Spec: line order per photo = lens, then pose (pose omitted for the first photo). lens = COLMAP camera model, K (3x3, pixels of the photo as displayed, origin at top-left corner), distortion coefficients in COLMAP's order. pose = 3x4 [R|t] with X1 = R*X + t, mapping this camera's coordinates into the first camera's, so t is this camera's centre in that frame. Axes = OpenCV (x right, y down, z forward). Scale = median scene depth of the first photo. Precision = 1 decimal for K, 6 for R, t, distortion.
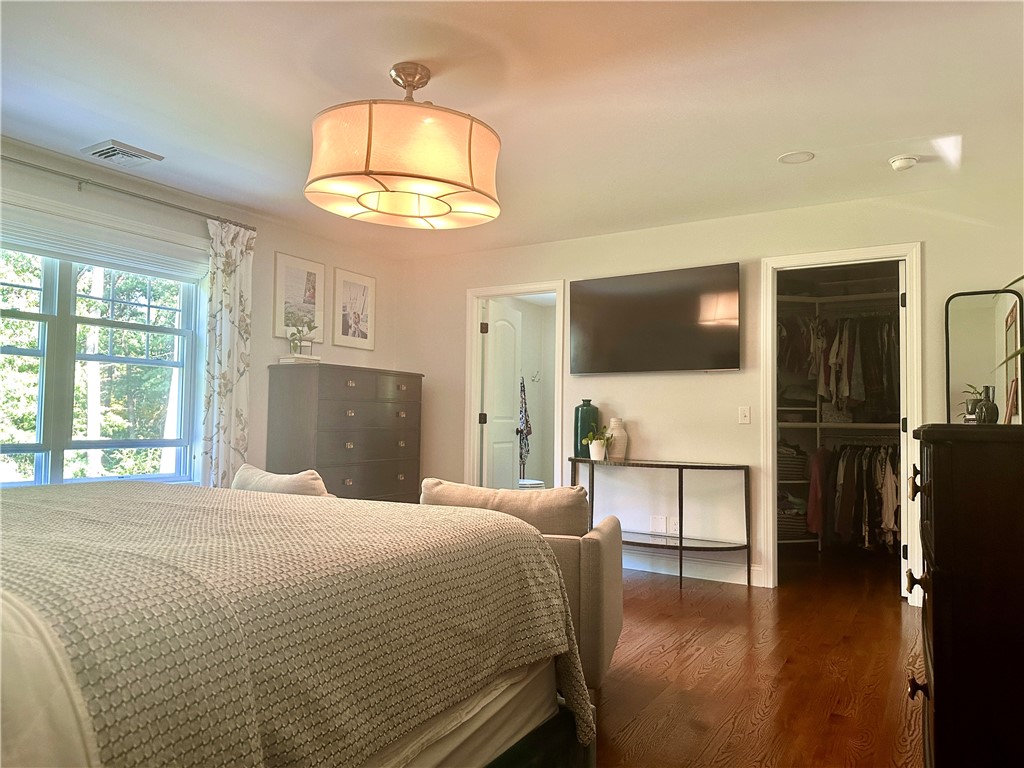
lens RADIAL K [[720.9, 0, 512.0], [0, 720.9, 384.0], [0, 0, 1]] dist [0.002292, 0.000302]
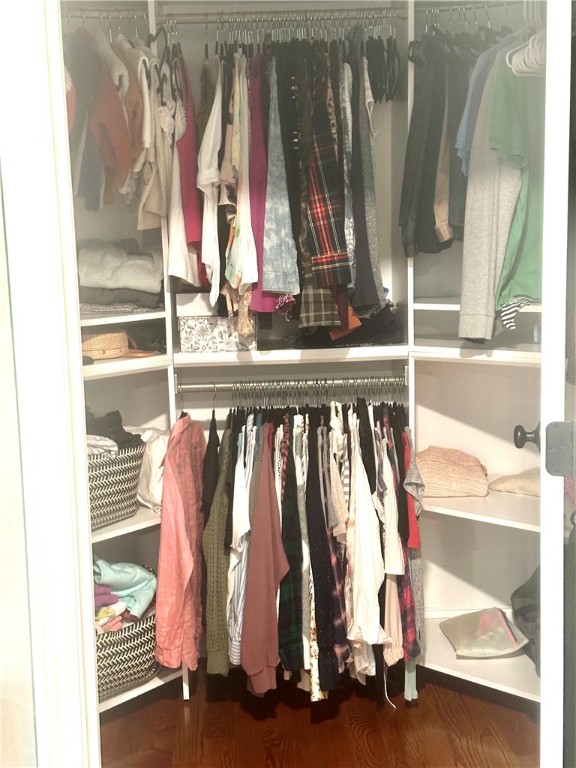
lens RADIAL K [[1060.6, 0, 288.0], [0, 1060.6, 384.0], [0, 0, 1]] dist [0.180940, -0.000191]
pose [[0.829997, -0.116428, 0.545482, 0.192964], [0.012777, 0.981684, 0.190090, -0.031108], [-0.557622, -0.150804, 0.816282, 0.559464]]
